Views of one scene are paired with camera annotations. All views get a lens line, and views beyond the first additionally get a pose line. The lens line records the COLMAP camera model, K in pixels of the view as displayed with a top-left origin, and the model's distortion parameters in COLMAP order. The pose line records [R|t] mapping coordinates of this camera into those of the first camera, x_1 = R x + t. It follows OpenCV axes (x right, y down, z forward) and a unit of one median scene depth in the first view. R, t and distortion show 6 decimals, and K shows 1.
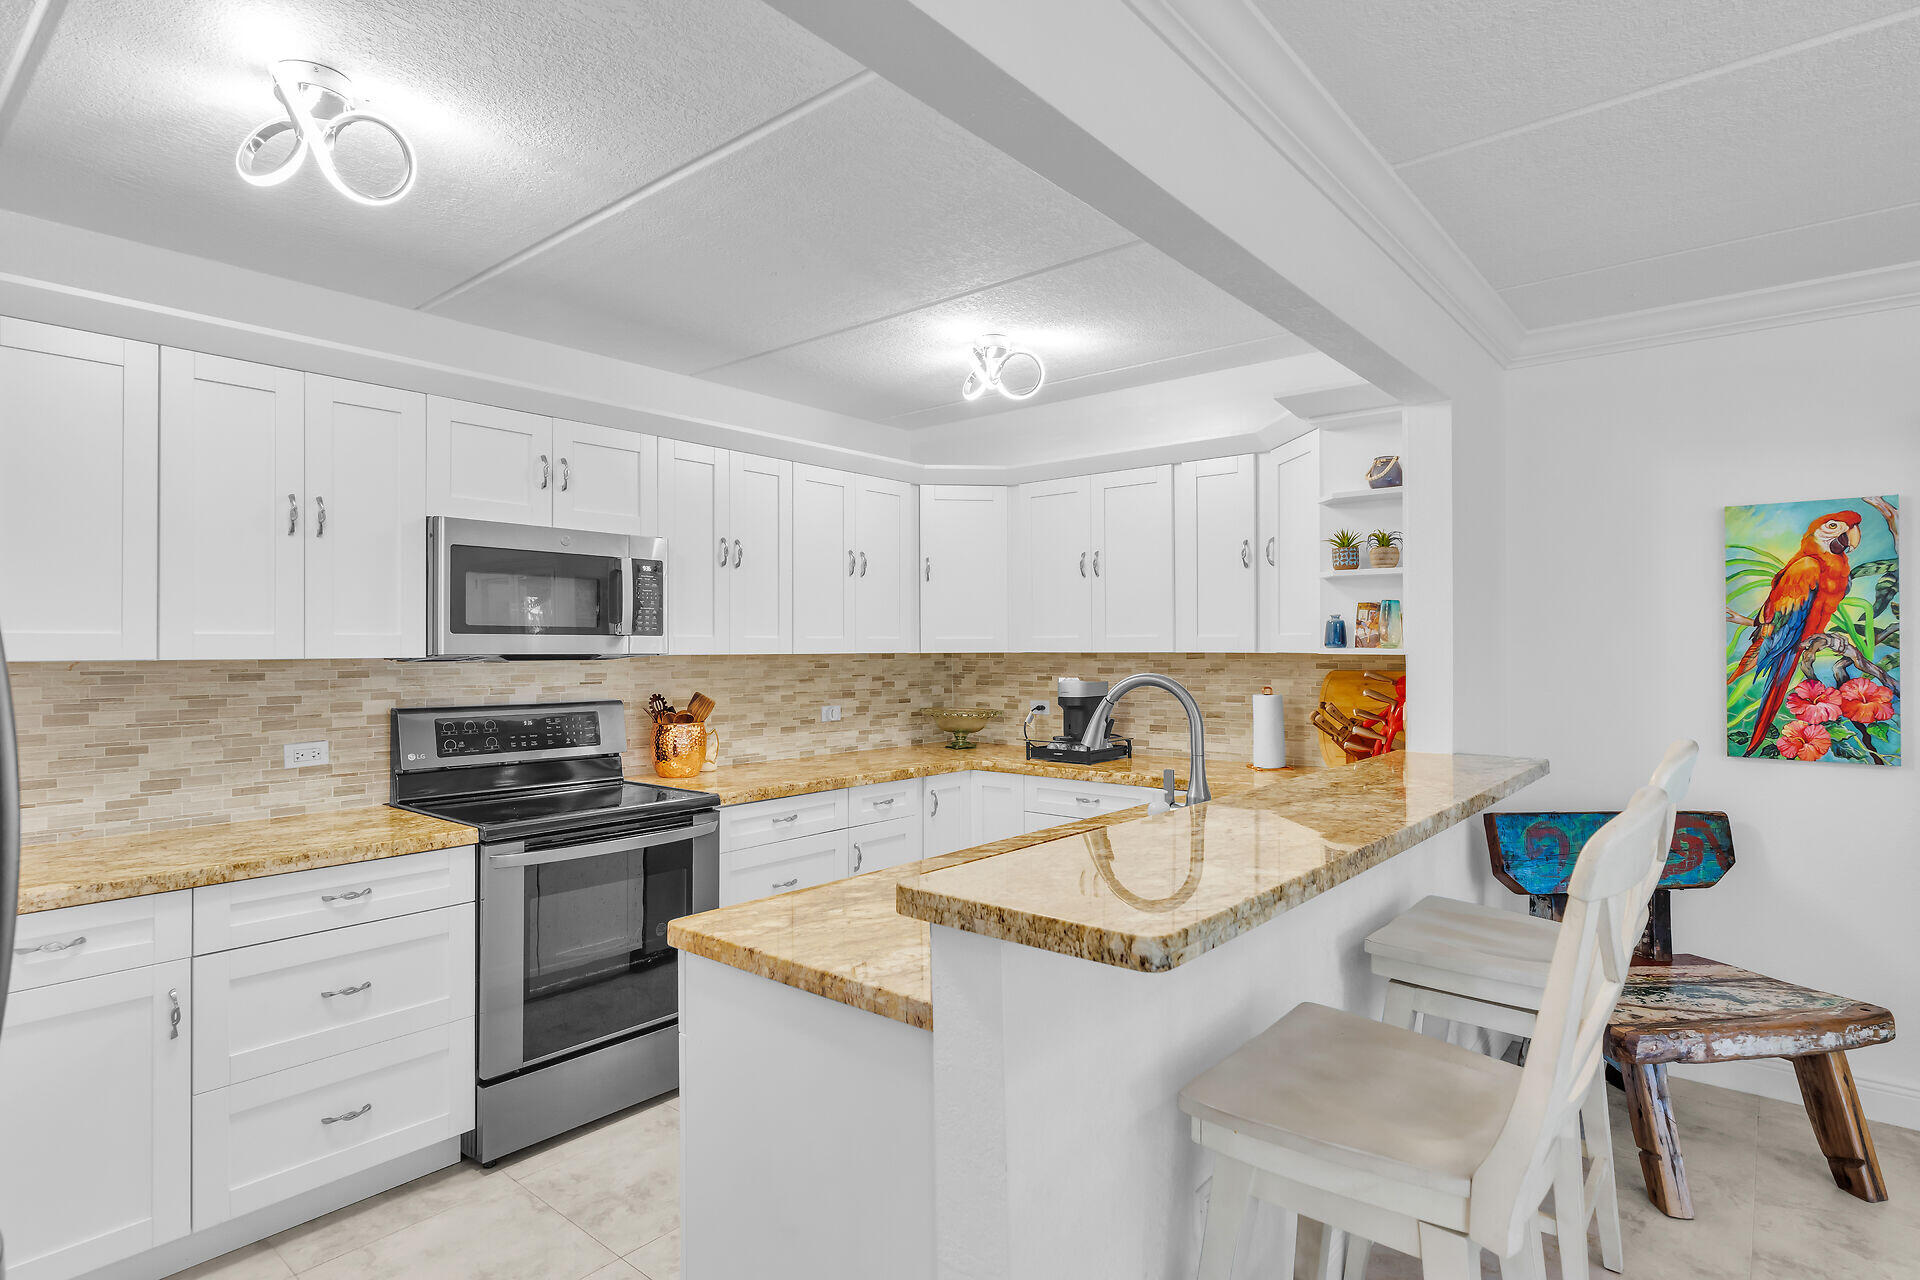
lens RADIAL K [[1002.3, 0, 960.0], [0, 1002.3, 640.0], [0, 0, 1]] dist [0.001268, 0.000457]
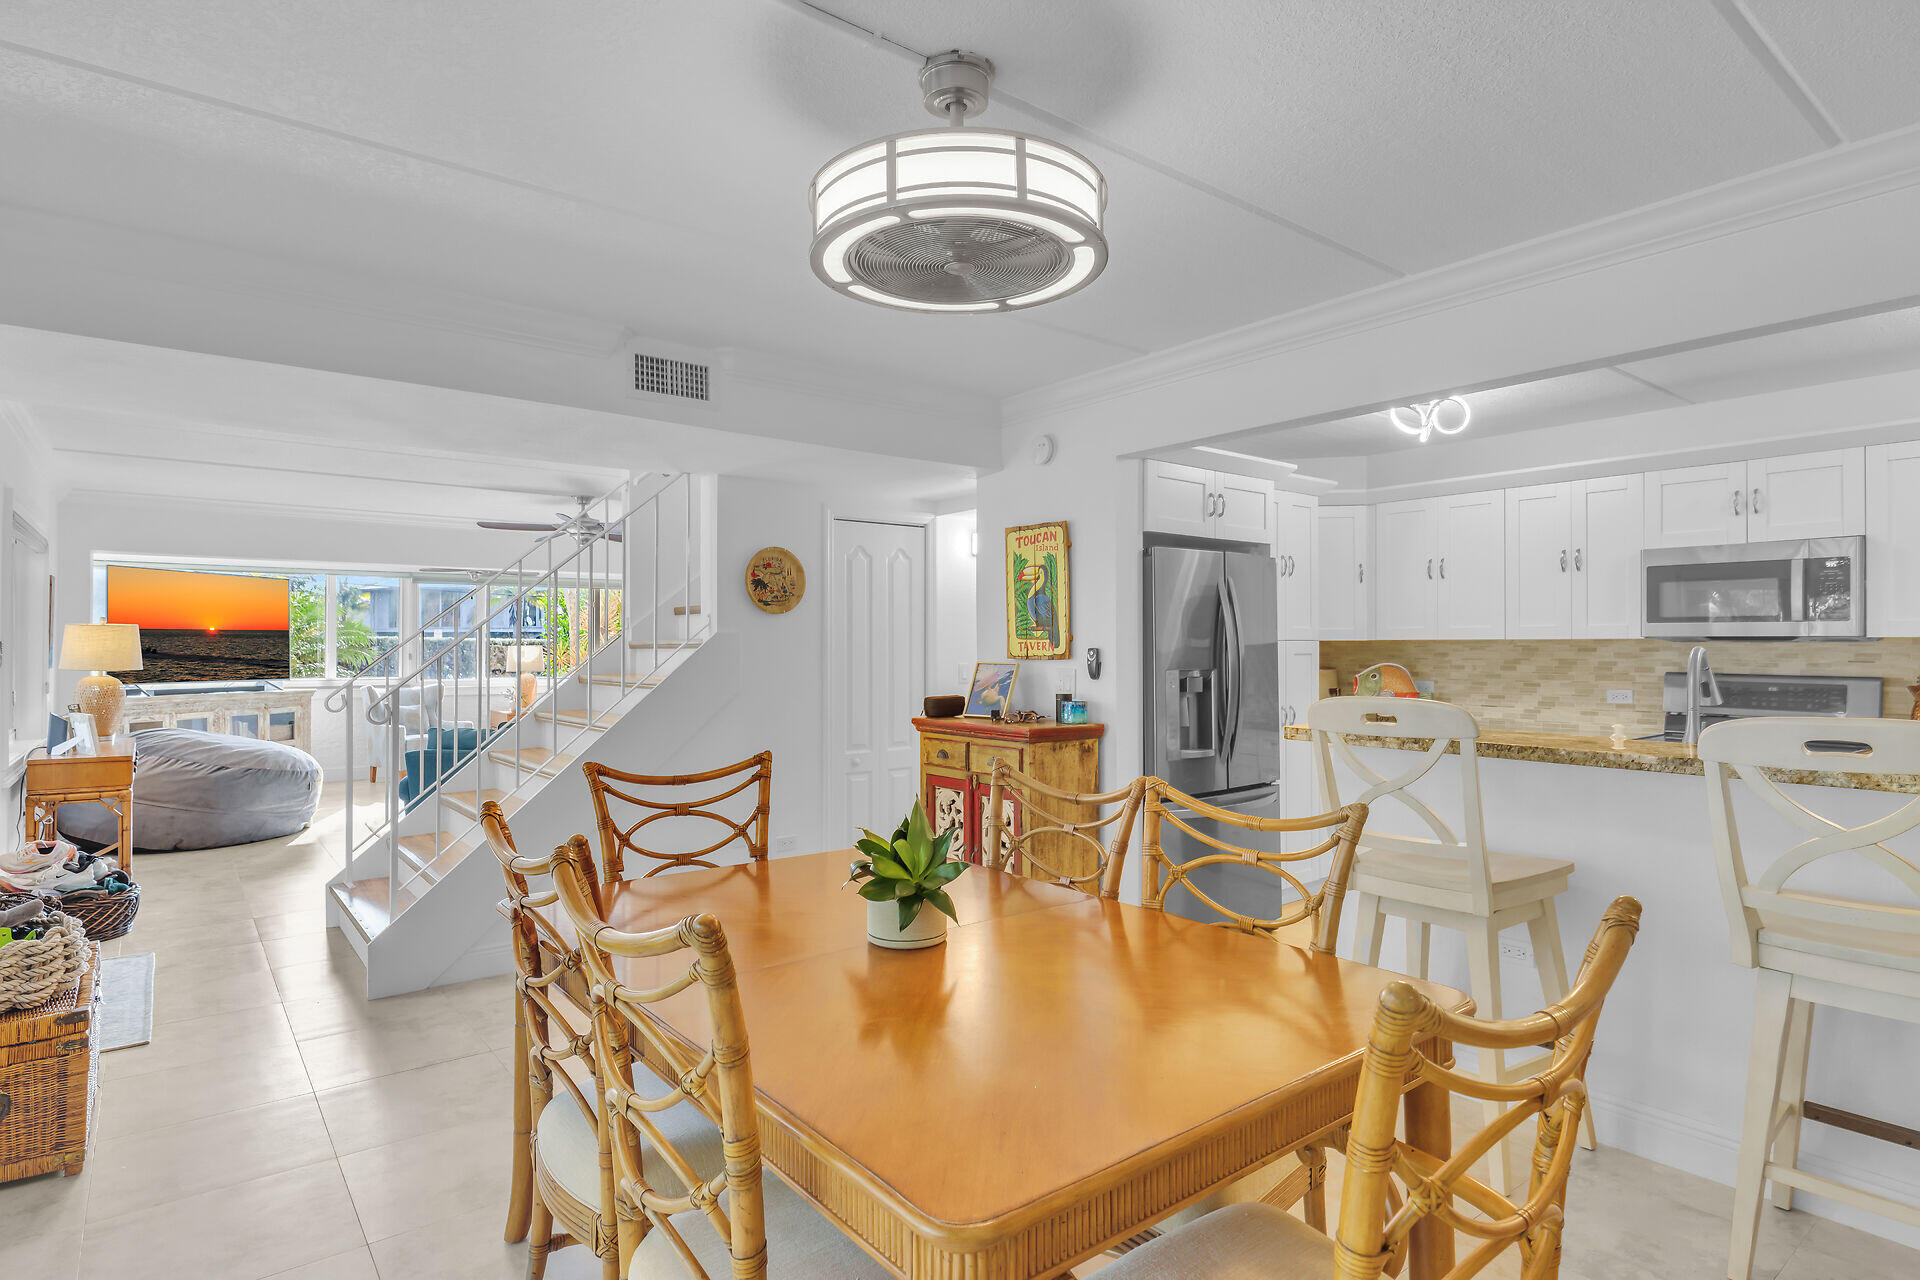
lens RADIAL K [[1002.3, 0, 960.0], [0, 1002.3, 640.0], [0, 0, 1]] dist [0.001268, 0.000457]
pose [[-0.203353, -0.002564, -0.979102, 1.211711], [0.007937, 0.999959, -0.004267, 0.017584], [0.979073, -0.008639, -0.203324, 0.254723]]
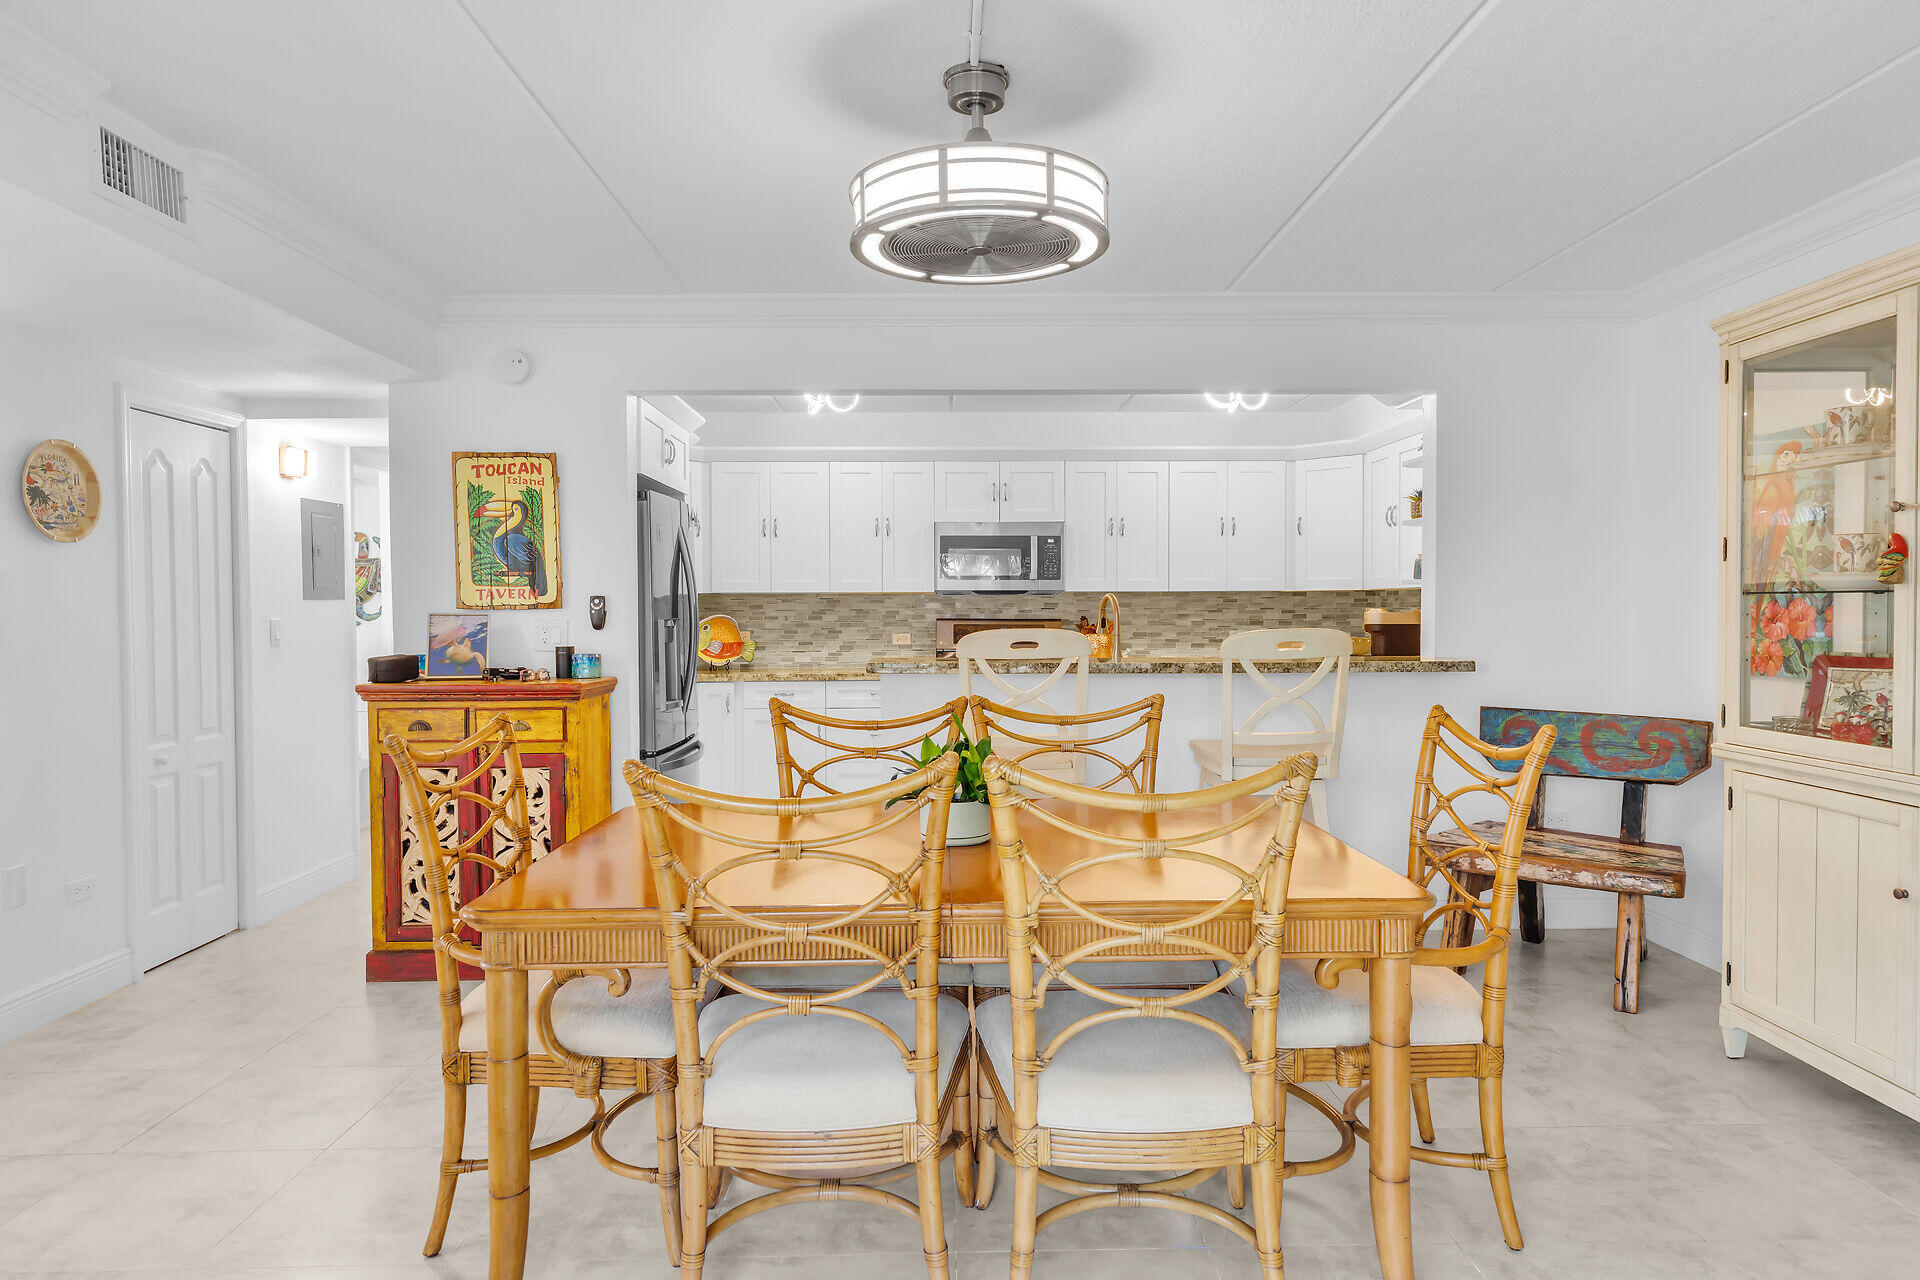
lens RADIAL K [[1135.1, 0, 935.4], [0, 1135.1, 634.4], [0, 0, 1]] dist [0.009457, 0.001165]
pose [[0.640778, 0.019071, -0.767489, 1.204873], [0.006684, 0.999515, 0.030418, 0.032811], [0.767697, -0.024621, 0.640340, -0.461570]]
